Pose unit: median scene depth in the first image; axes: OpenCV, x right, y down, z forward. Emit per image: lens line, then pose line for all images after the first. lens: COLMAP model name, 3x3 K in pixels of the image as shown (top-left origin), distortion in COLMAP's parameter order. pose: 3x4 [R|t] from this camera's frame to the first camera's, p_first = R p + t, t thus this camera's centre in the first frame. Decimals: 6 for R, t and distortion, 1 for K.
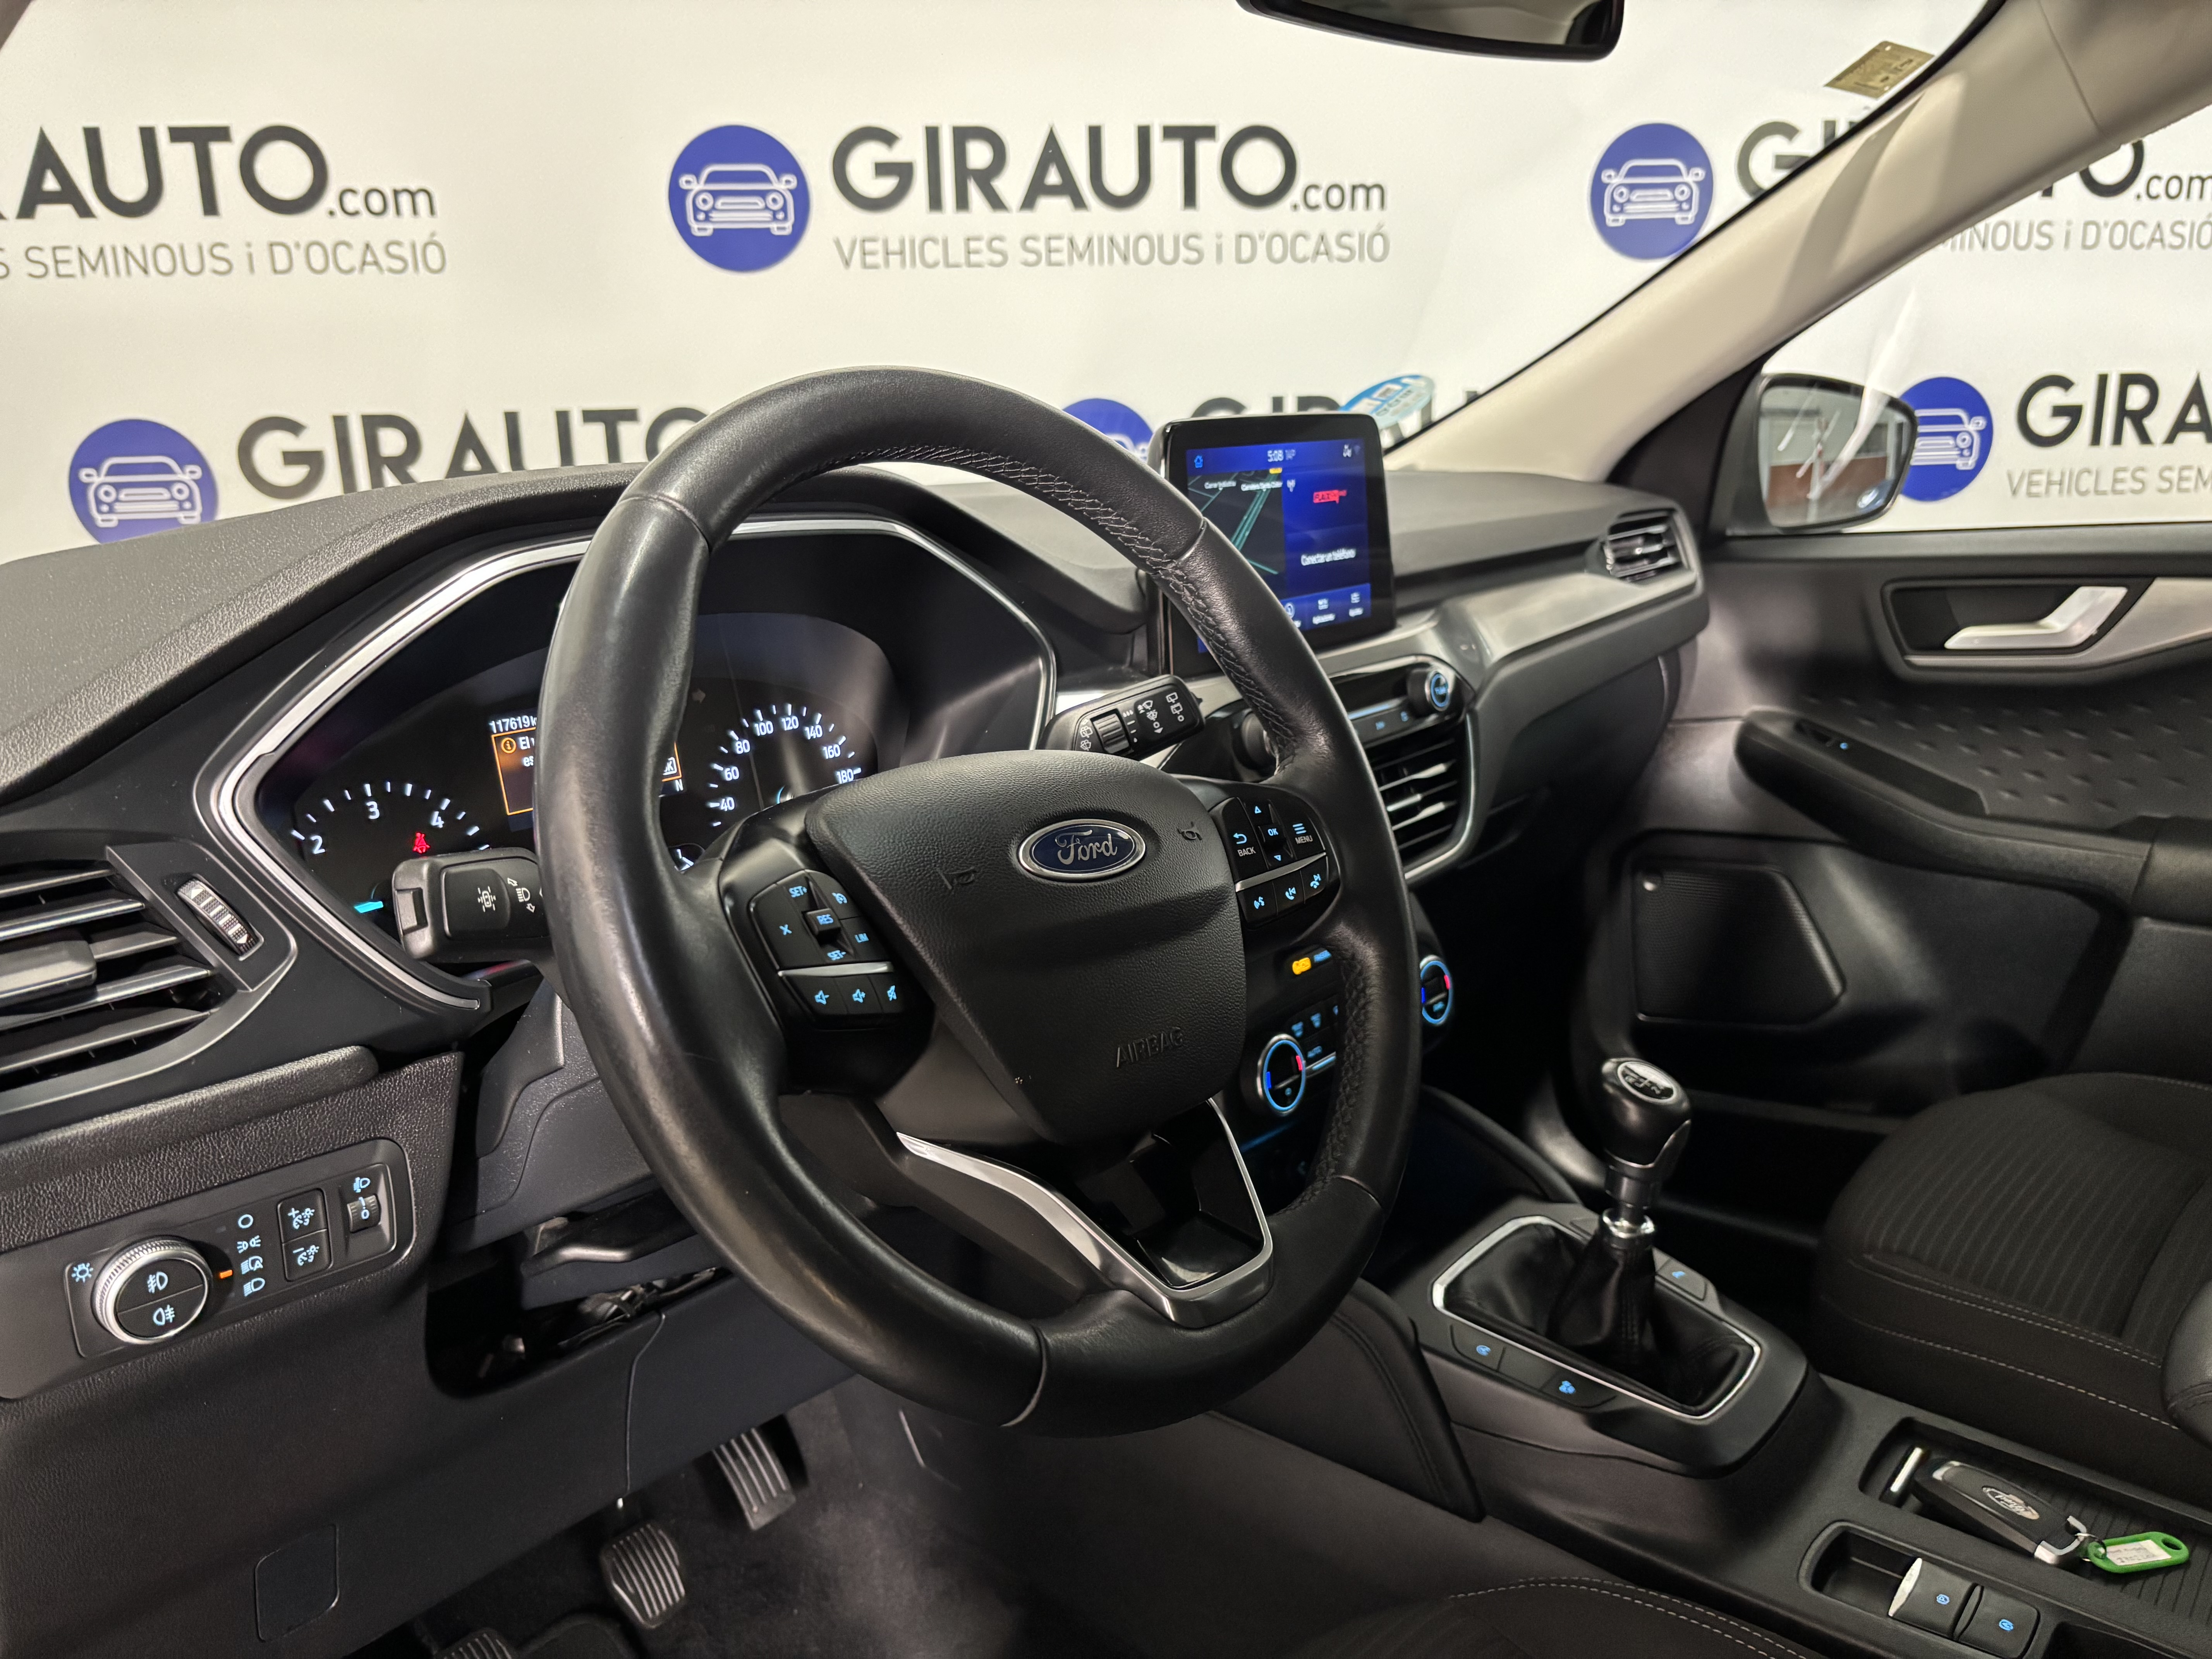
lens RADIAL K [[1676.0, 0, 1106.0], [0, 1676.0, 829.5], [0, 0, 1]] dist [0.008318, 0.001219]
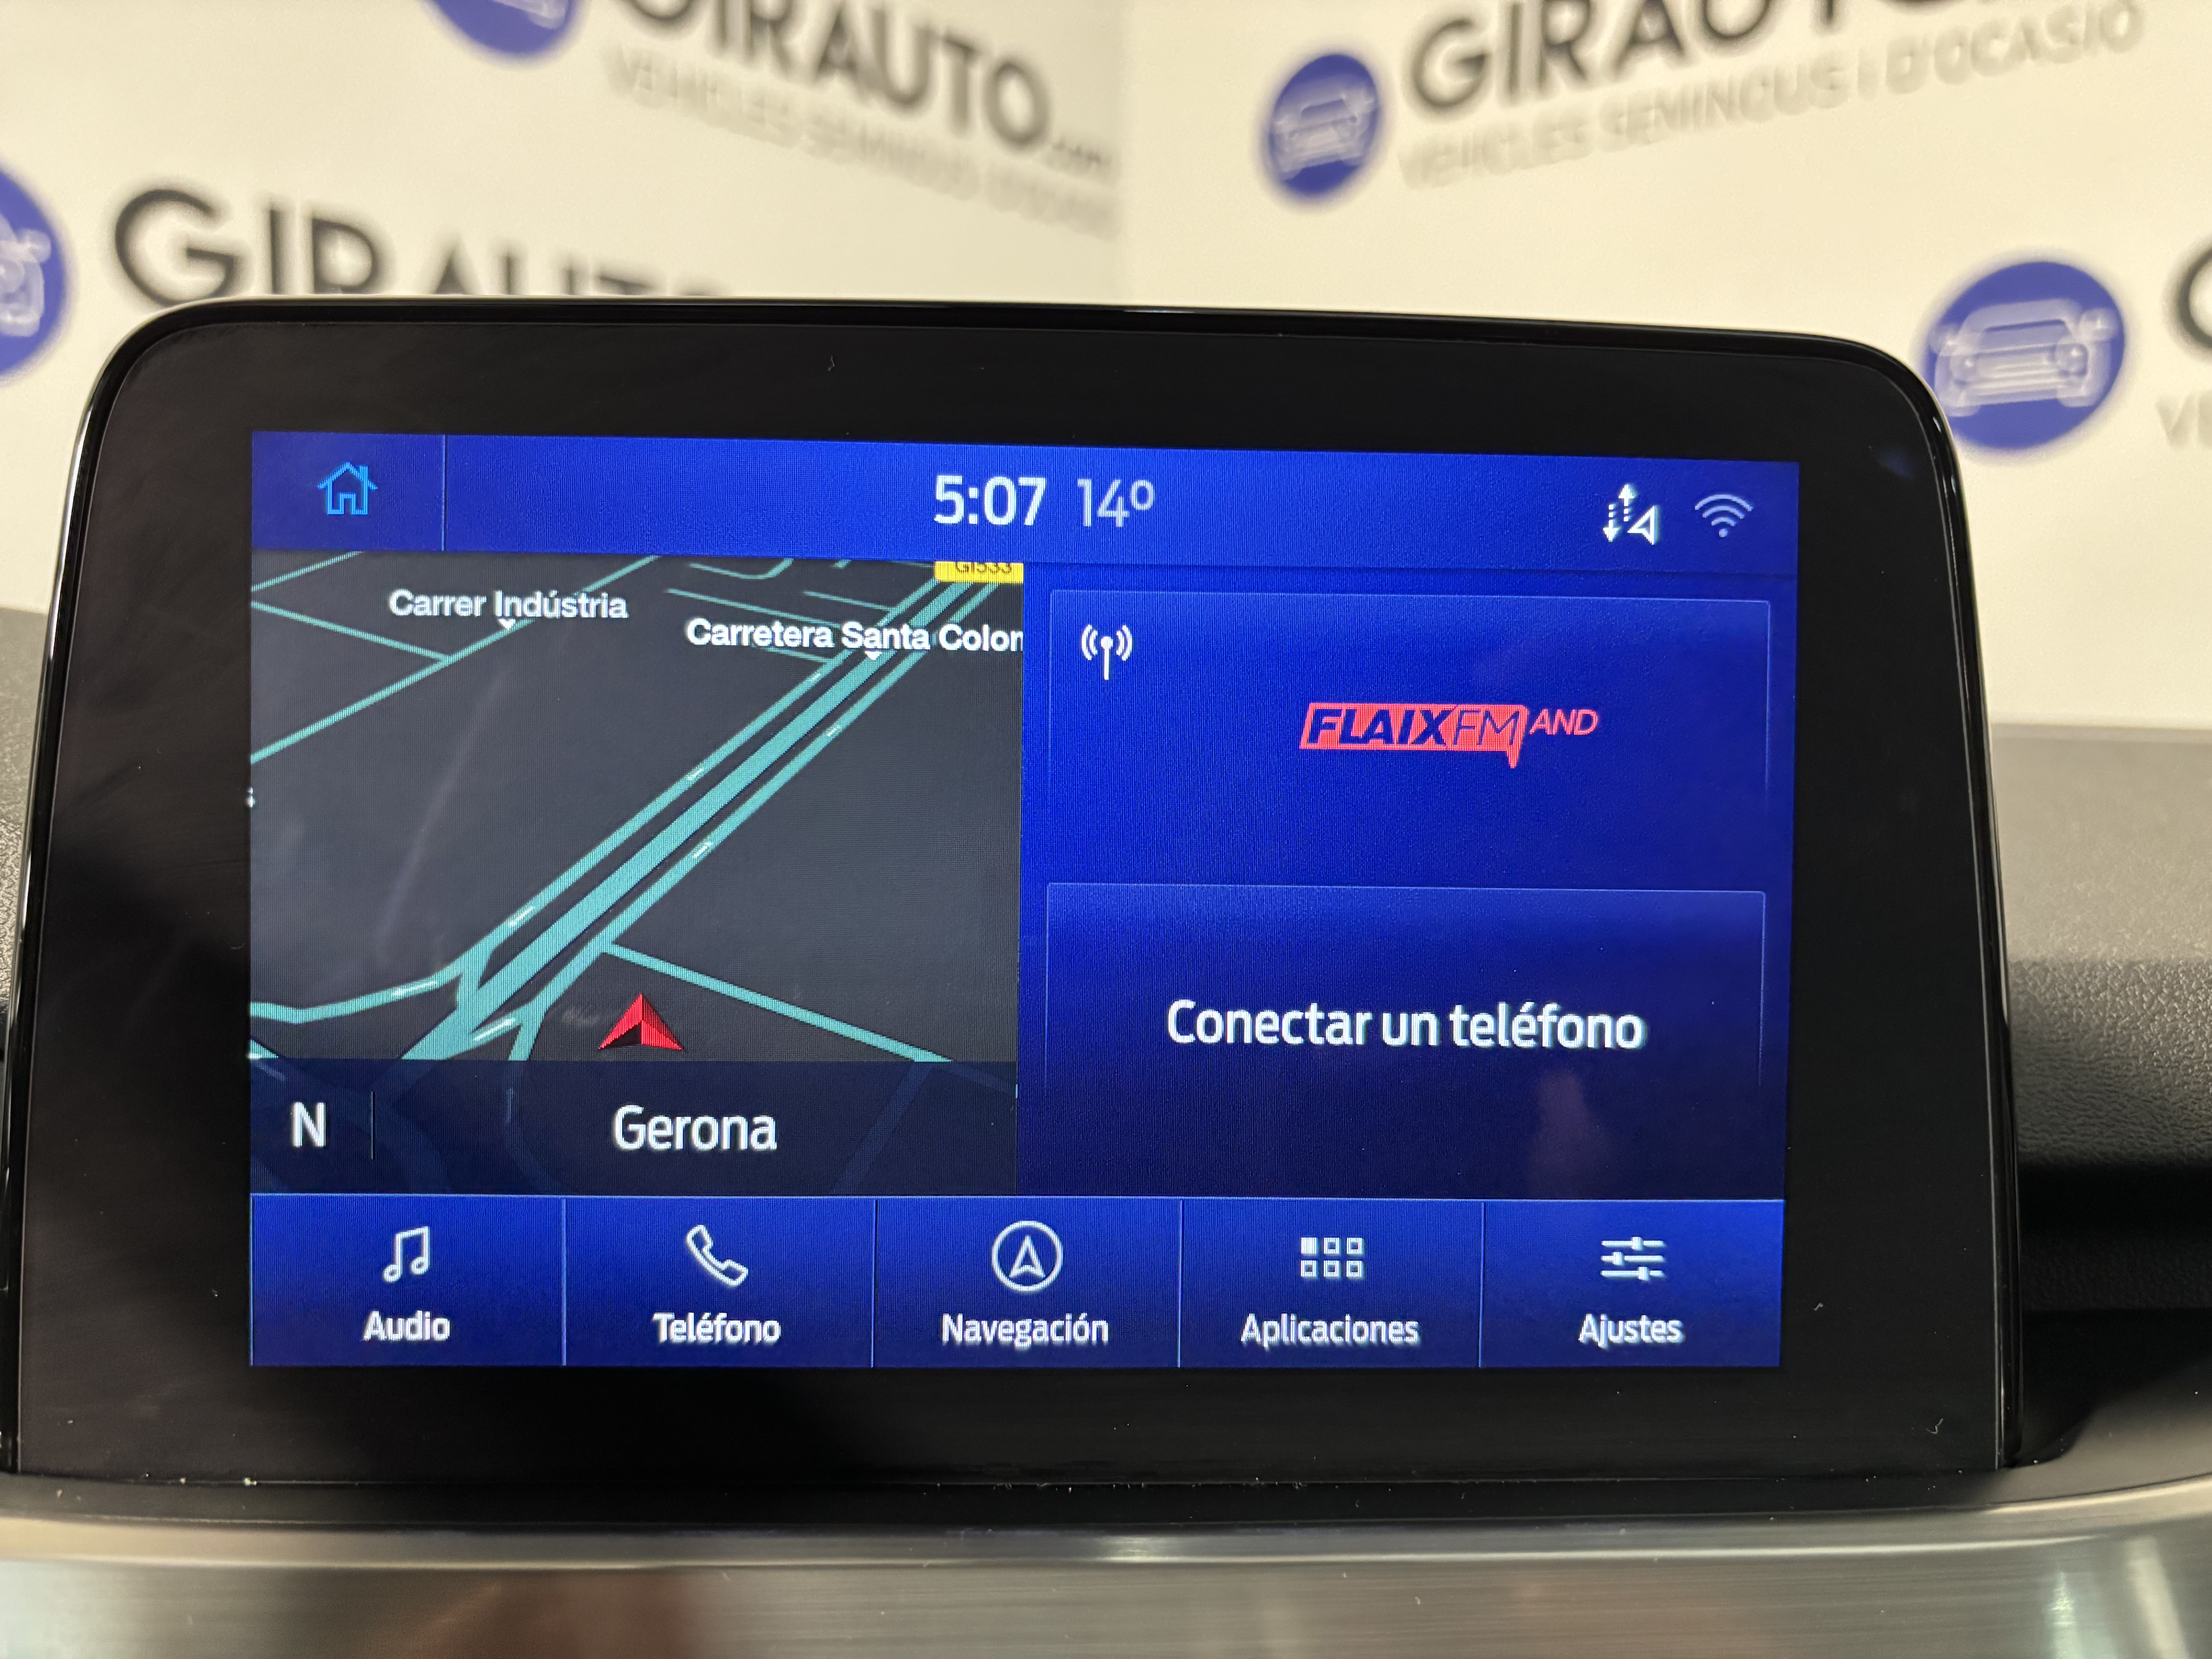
lens RADIAL K [[1676.0, 0, 1106.0], [0, 1676.0, 829.5], [0, 0, 1]] dist [0.008318, 0.001219]
pose [[0.660711, 0.108909, -0.742698, 0.257965], [-0.217456, 0.974762, -0.050511, -0.170532], [0.718453, 0.194877, 0.667719, 0.851276]]
